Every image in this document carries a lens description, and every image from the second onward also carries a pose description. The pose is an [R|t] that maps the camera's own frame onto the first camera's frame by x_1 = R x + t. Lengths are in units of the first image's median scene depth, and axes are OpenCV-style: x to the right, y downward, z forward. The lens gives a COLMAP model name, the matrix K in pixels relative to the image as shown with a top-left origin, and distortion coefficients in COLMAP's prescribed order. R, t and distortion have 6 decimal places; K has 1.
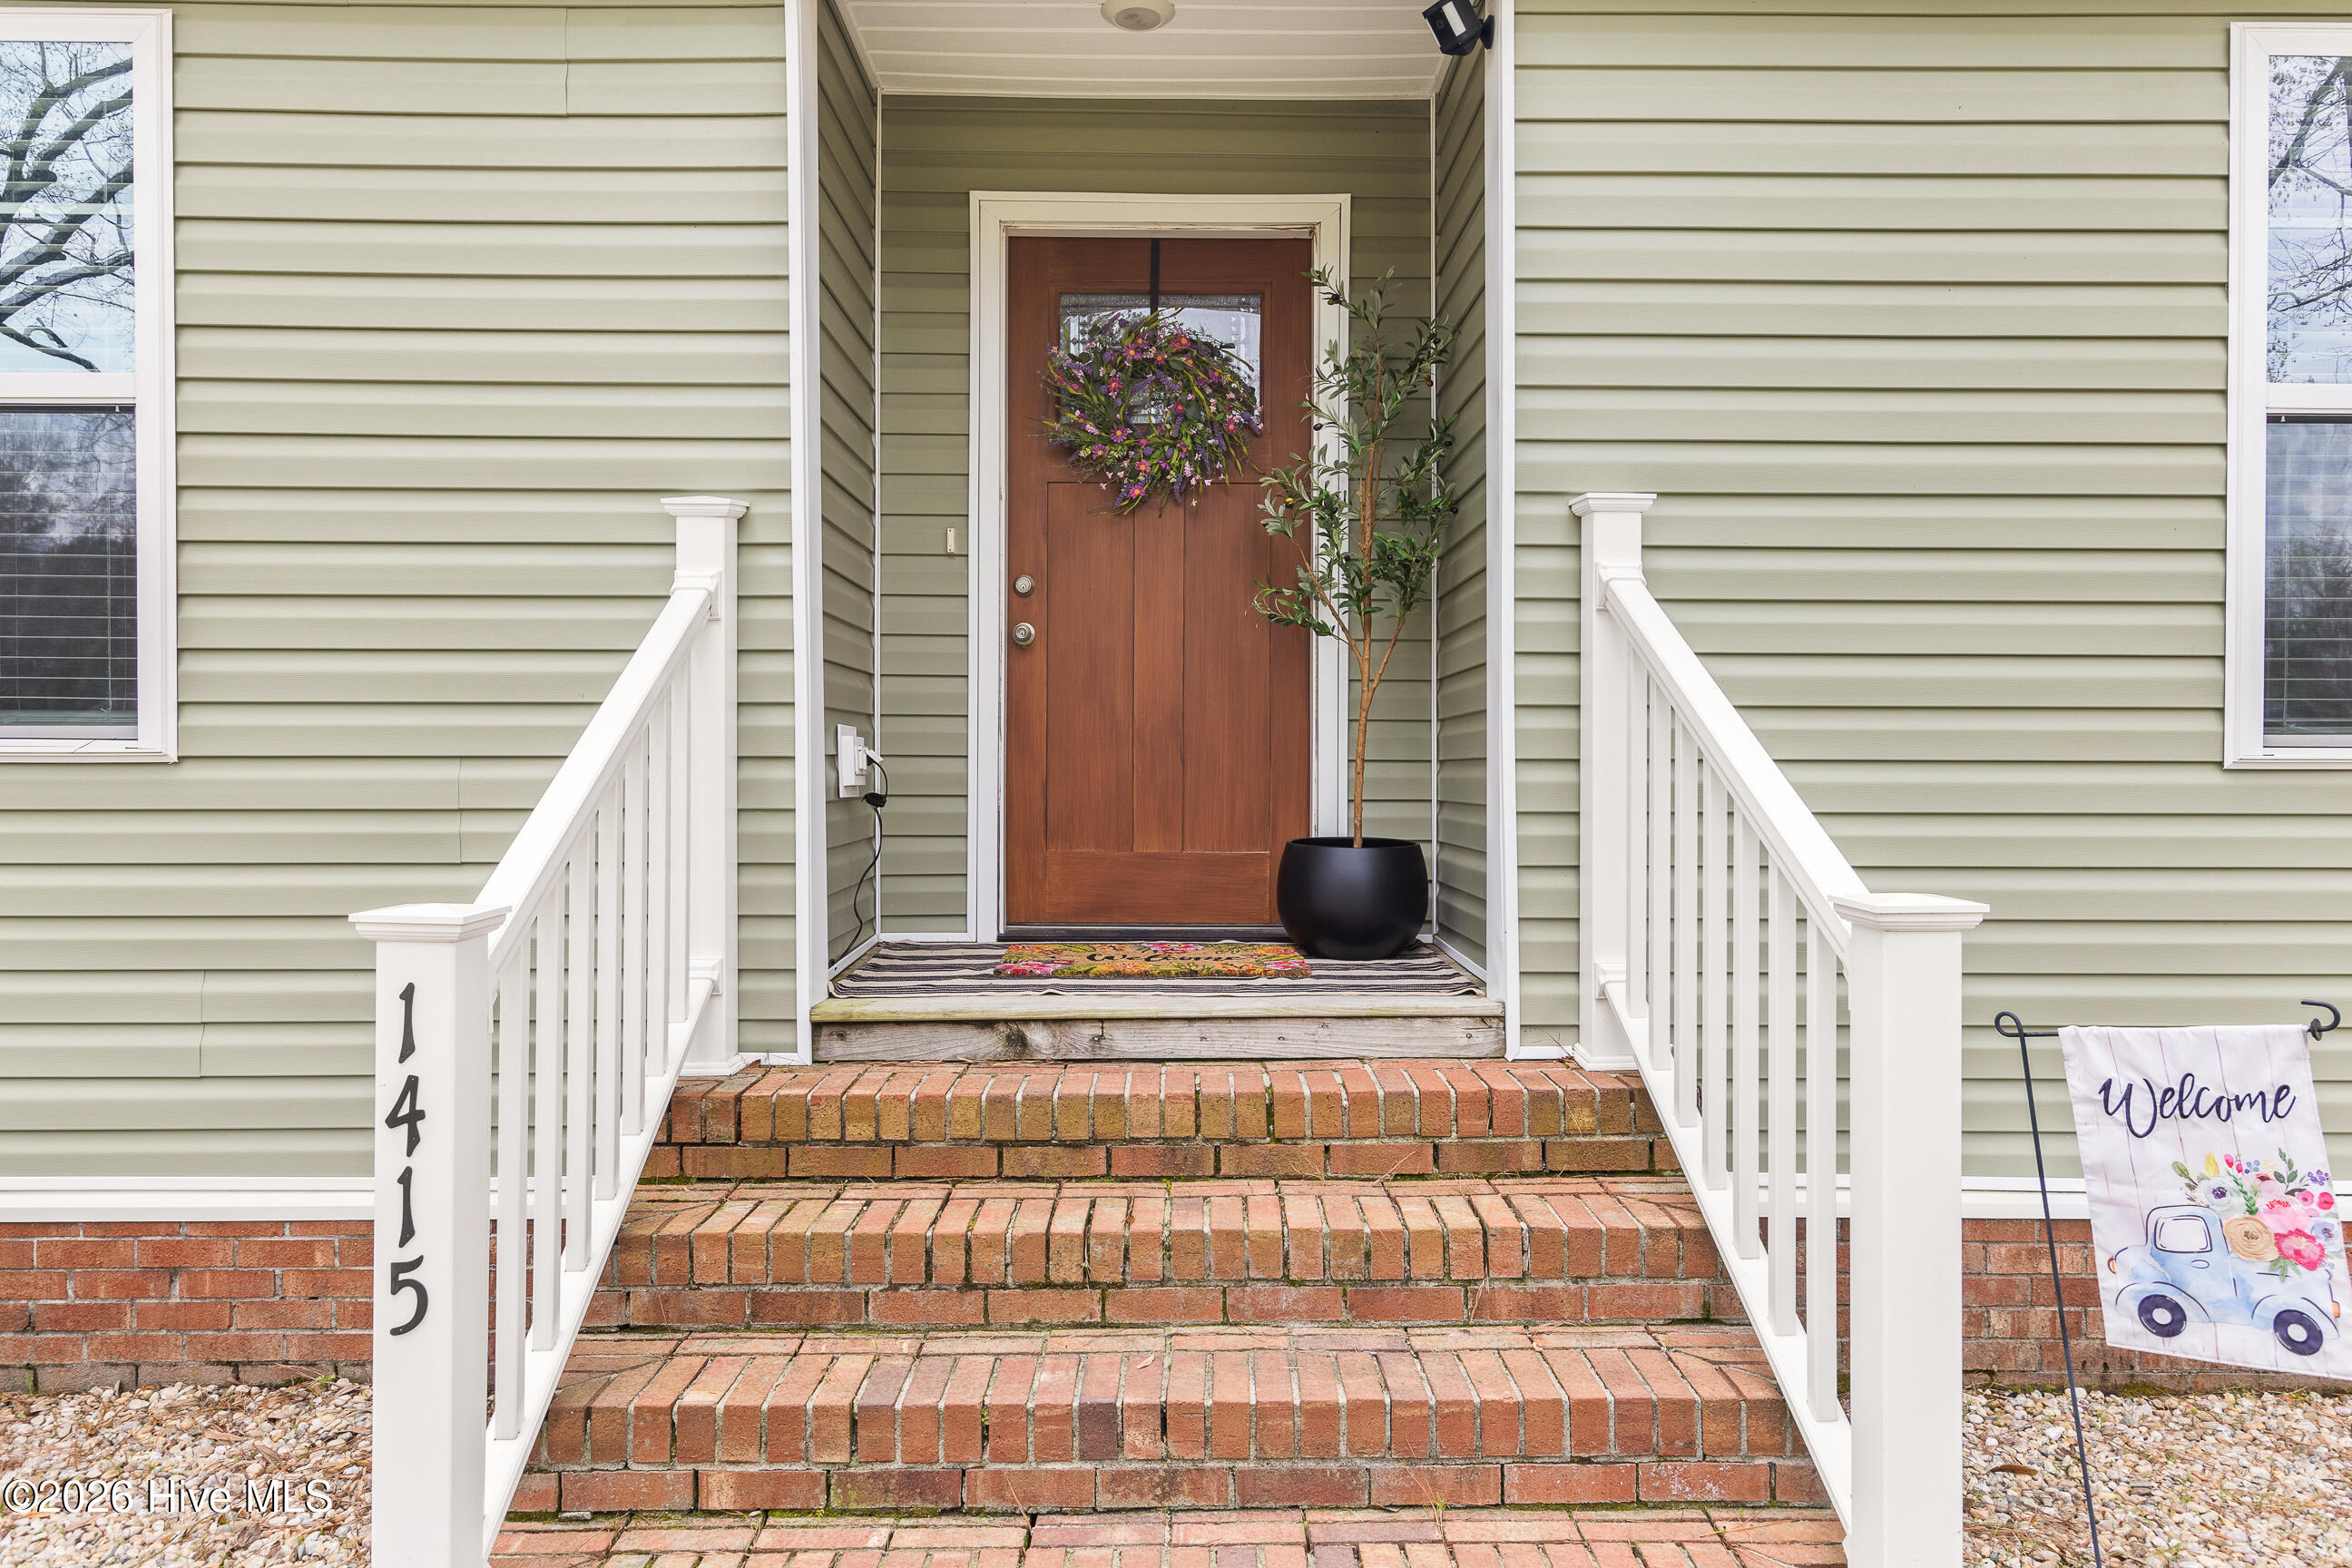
lens RADIAL K [[1594.2, 0, 1178.9], [0, 1594.2, 781.2], [0, 0, 1]] dist [0.010158, 0.002540]
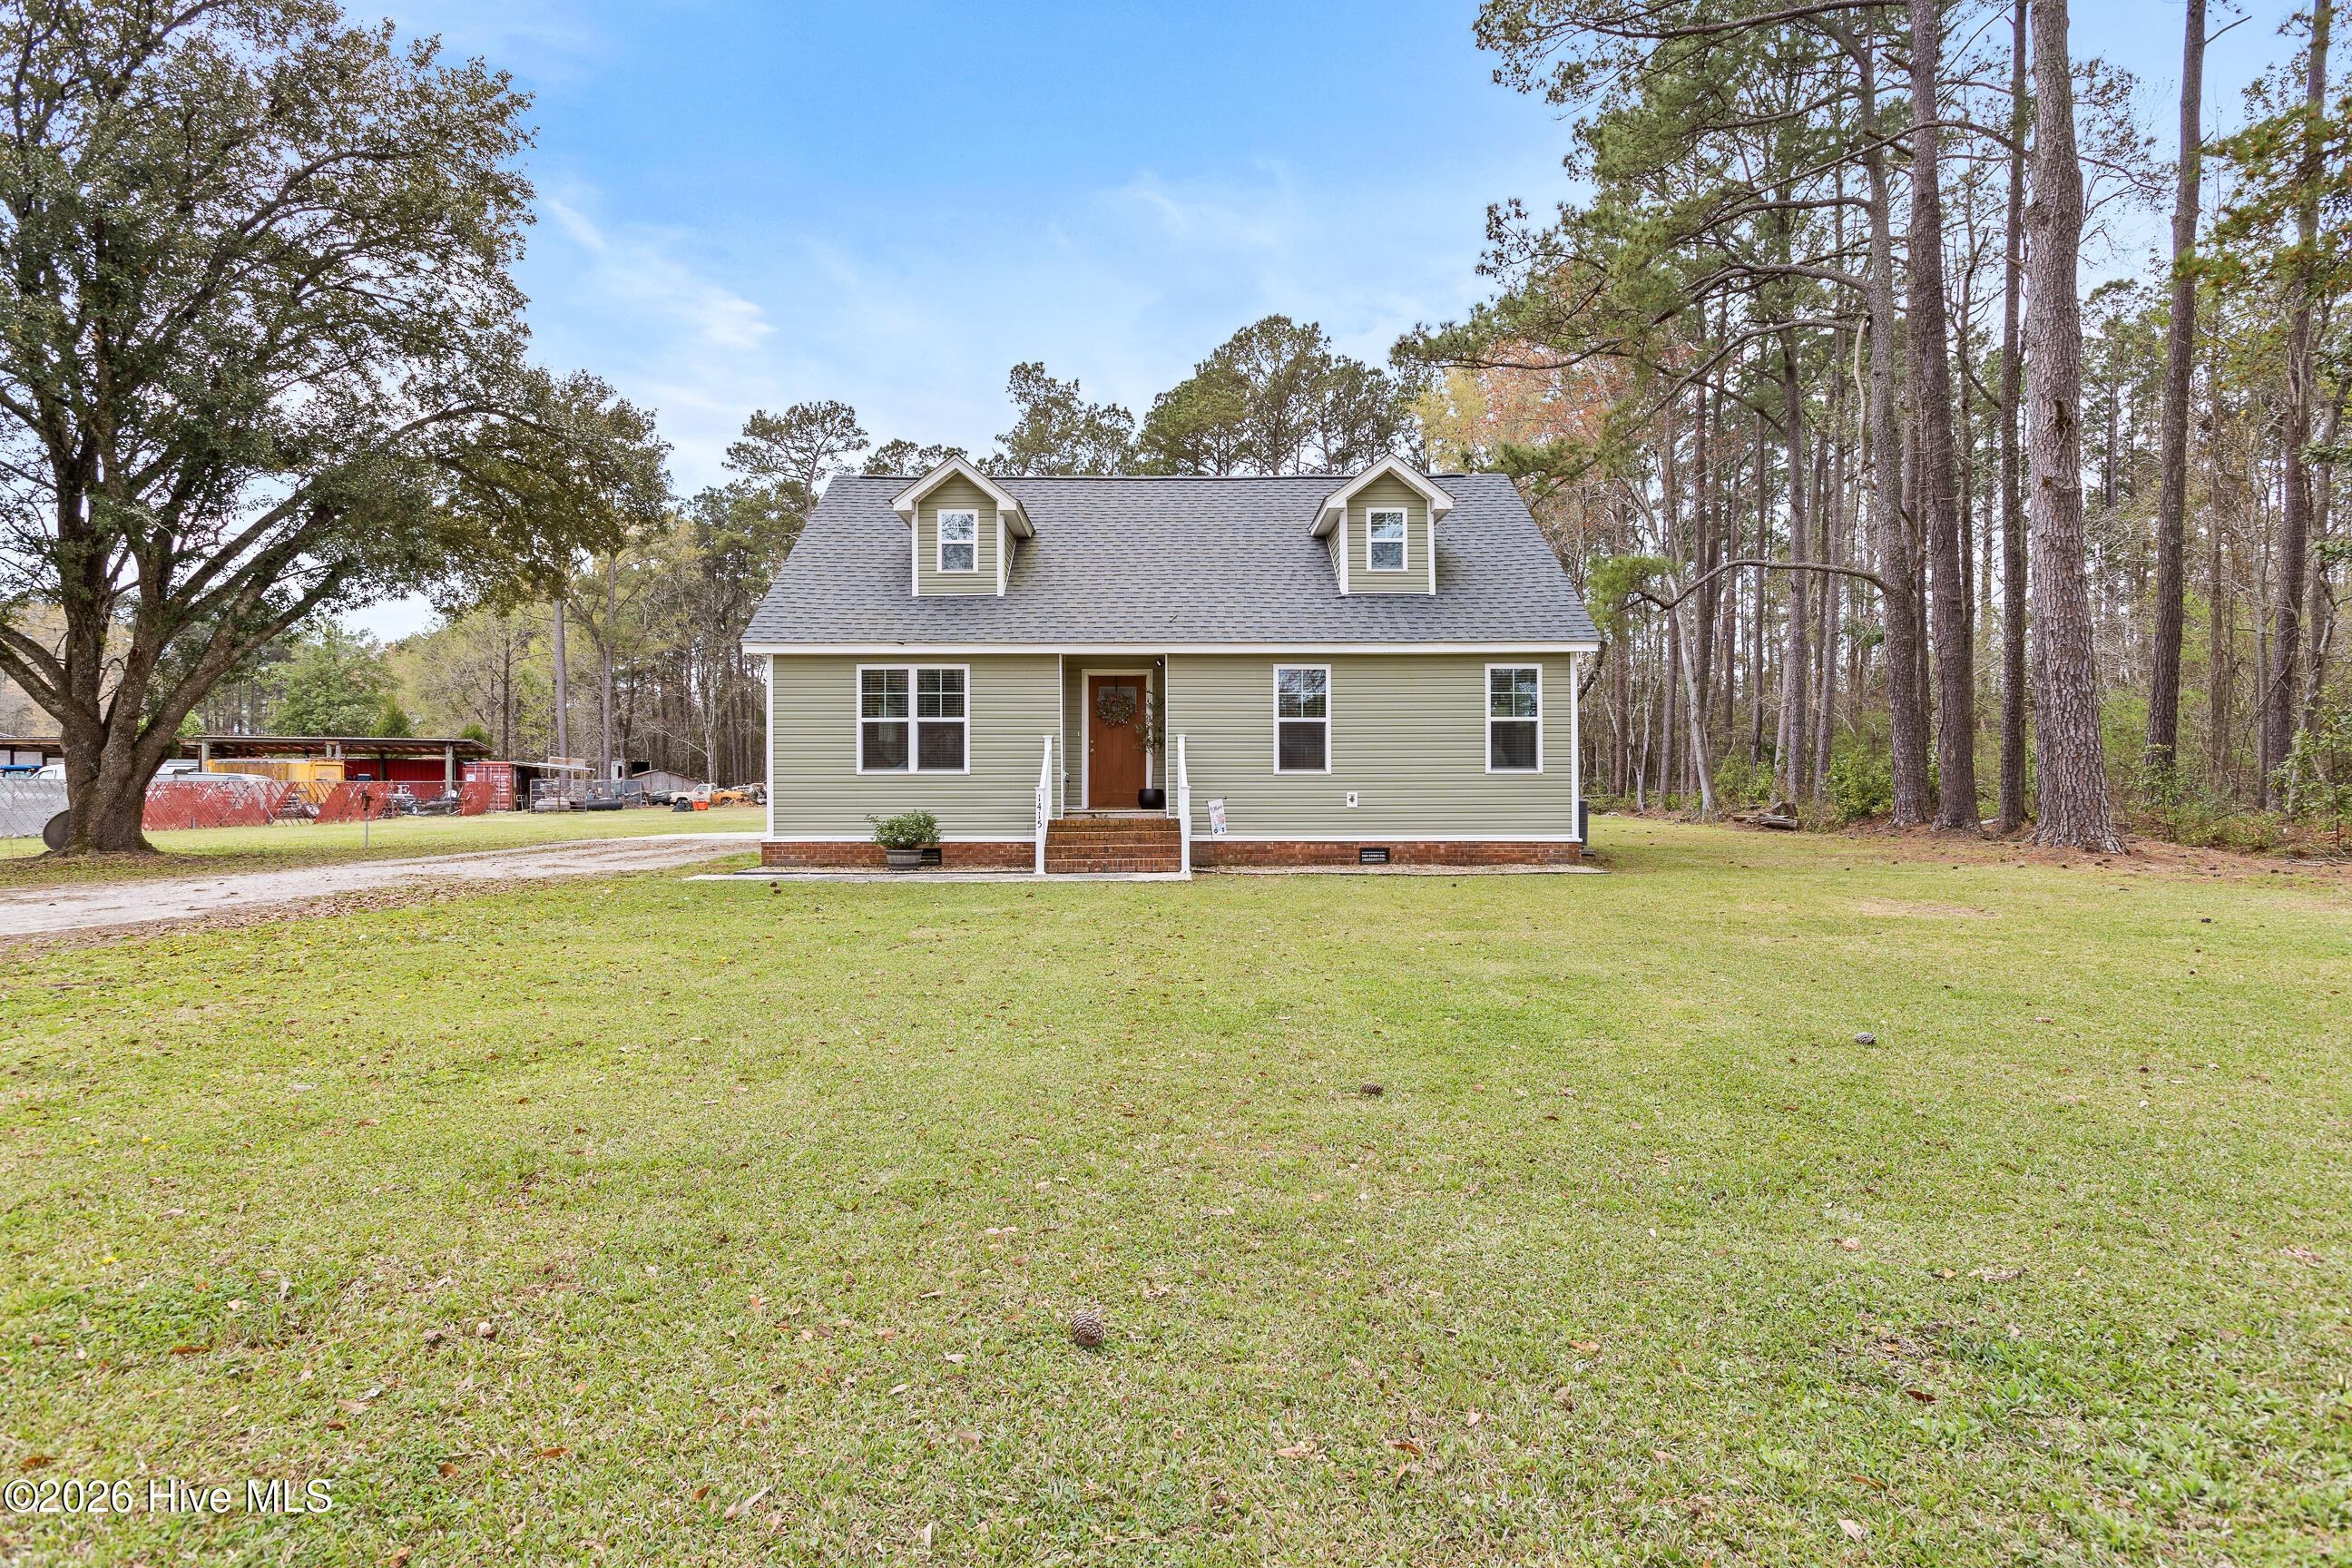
lens RADIAL K [[1297.2, 0, 1190.1], [0, 1297.2, 781.7], [0, 0, 1]] dist [-0.001557, 0.001511]
pose [[0.999782, -0.000634, 0.020871, 0.148429], [0.000726, 0.999990, -0.004383, 0.033737], [-0.020868, 0.004397, 0.999773, -3.505722]]
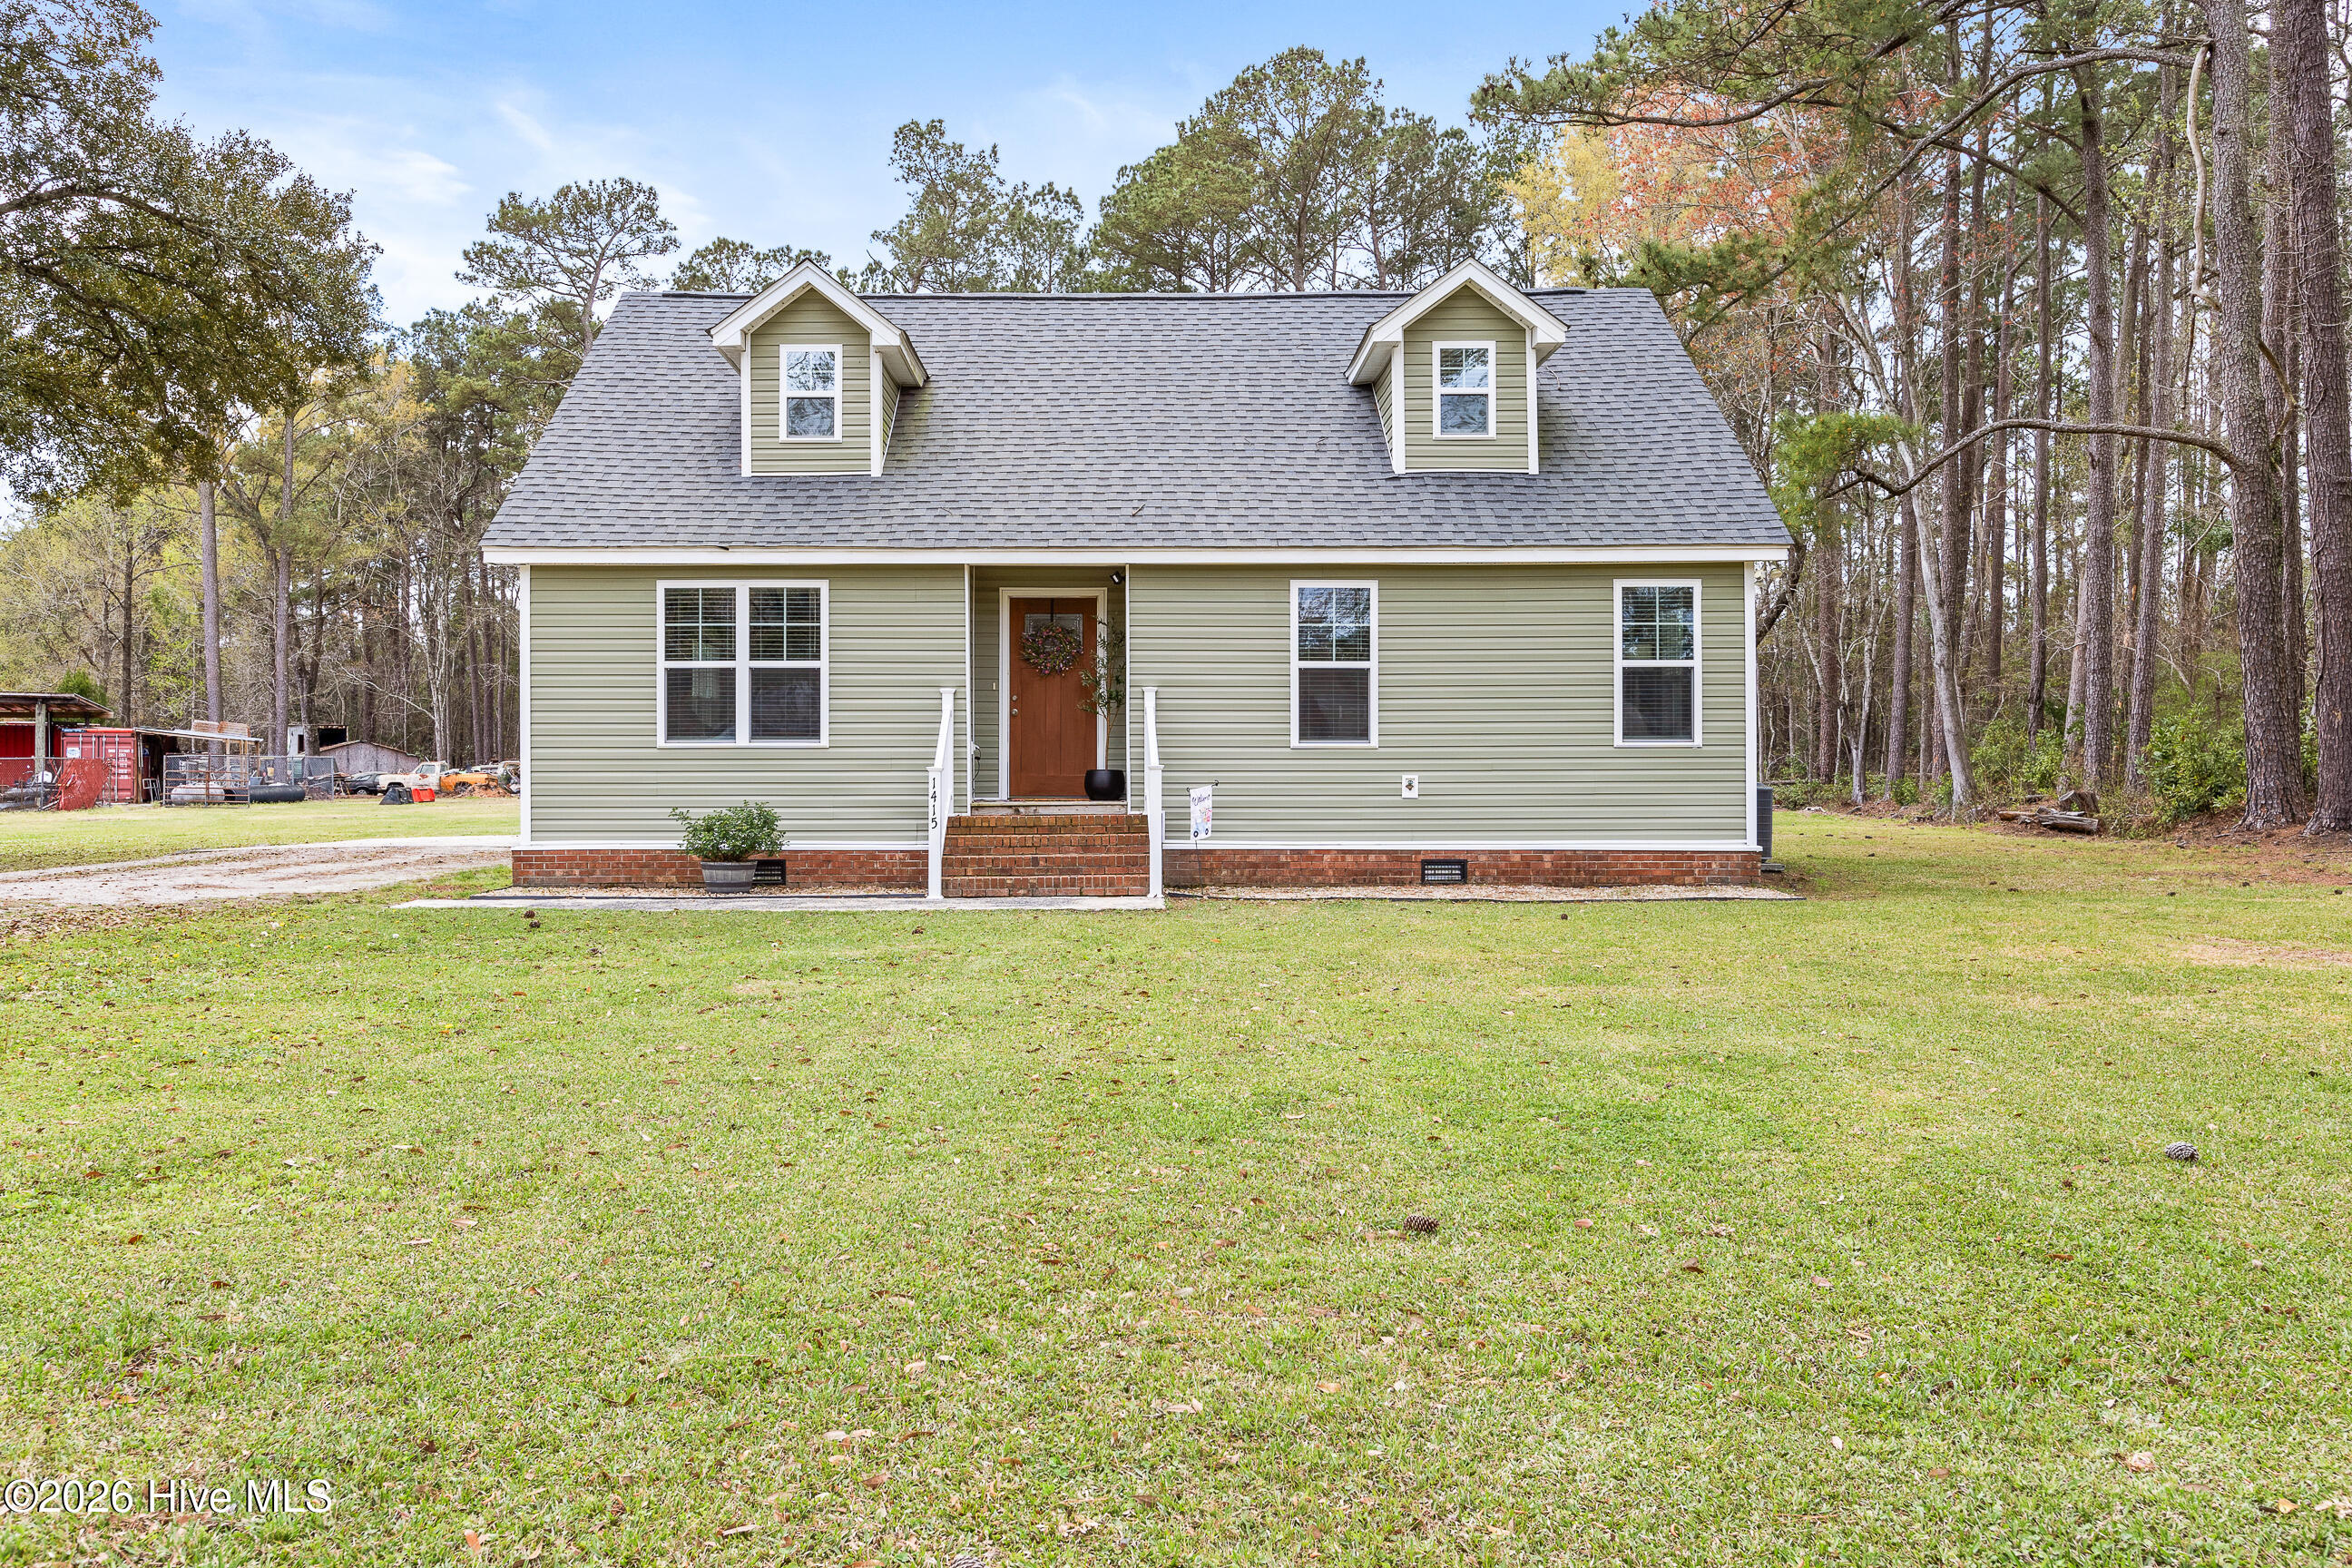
lens RADIAL K [[1978.8, 0, 1160.2], [0, 1978.8, 766.3], [0, 0, 1]] dist [0.028268, -0.035897]
pose [[0.999933, 0.000236, 0.011566, 0.182092], [-0.000221, 0.999999, -0.001266, 0.036624], [-0.011566, 0.001263, 0.999932, -3.522117]]
